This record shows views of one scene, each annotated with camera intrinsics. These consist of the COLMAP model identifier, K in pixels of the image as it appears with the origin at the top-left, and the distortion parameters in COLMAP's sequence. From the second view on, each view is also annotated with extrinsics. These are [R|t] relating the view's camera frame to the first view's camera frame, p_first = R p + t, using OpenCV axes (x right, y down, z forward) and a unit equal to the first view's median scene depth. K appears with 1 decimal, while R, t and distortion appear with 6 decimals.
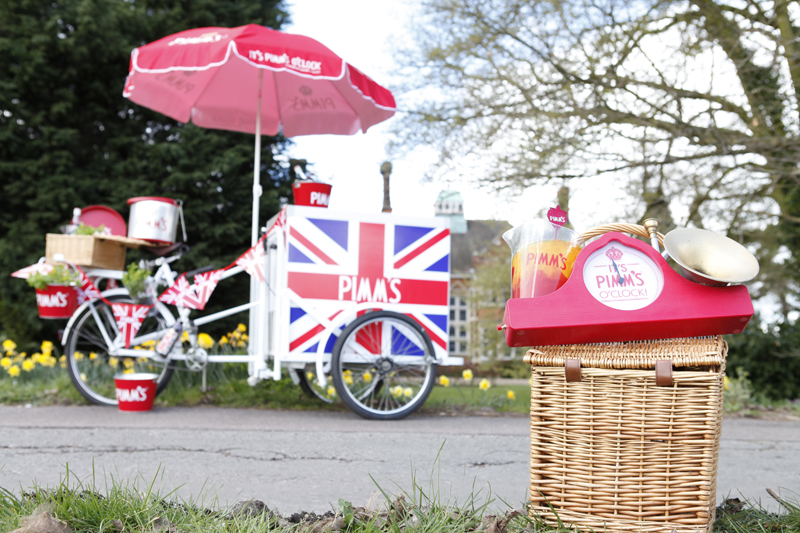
lens RADIAL K [[885.7, 0, 400.0], [0, 885.7, 266.5], [0, 0, 1]] dist [-0.022893, -0.006934]
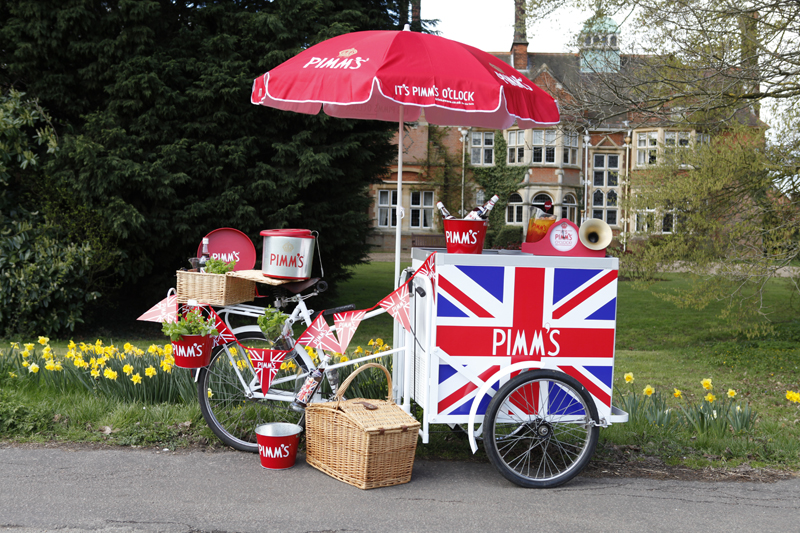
lens RADIAL K [[1082.7, 0, 400.0], [0, 1082.7, 266.5], [0, 0, 1]] dist [0.015351, 0.008329]
pose [[0.992699, 0.014831, -0.119699, -0.030127], [0.004009, 0.987805, 0.155644, -0.219344], [0.120548, -0.154987, 0.980534, -0.090259]]
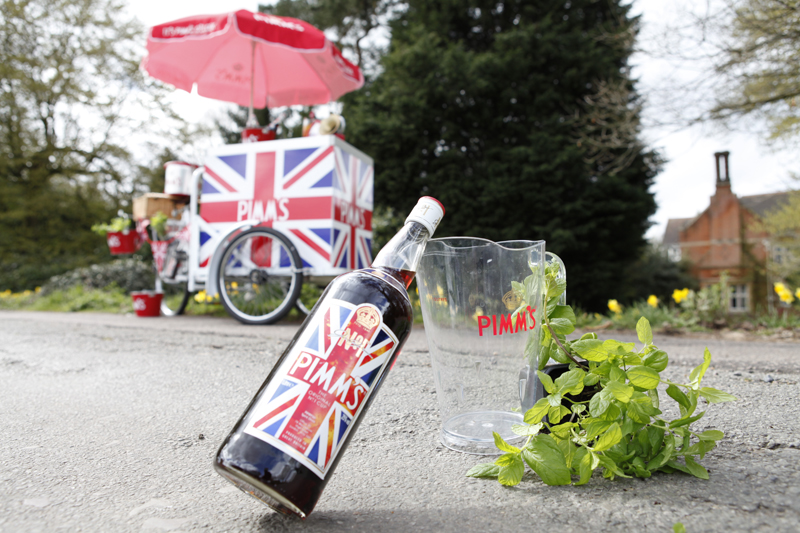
lens RADIAL K [[613.4, 0, 398.4], [0, 613.4, 241.3], [0, 0, 1]] dist [-0.030090, -0.000276]
pose [[0.783823, -0.078509, -0.616002, 0.559070], [0.068365, 0.996856, -0.040059, 0.104821], [0.617210, -0.010714, 0.786726, 0.487841]]
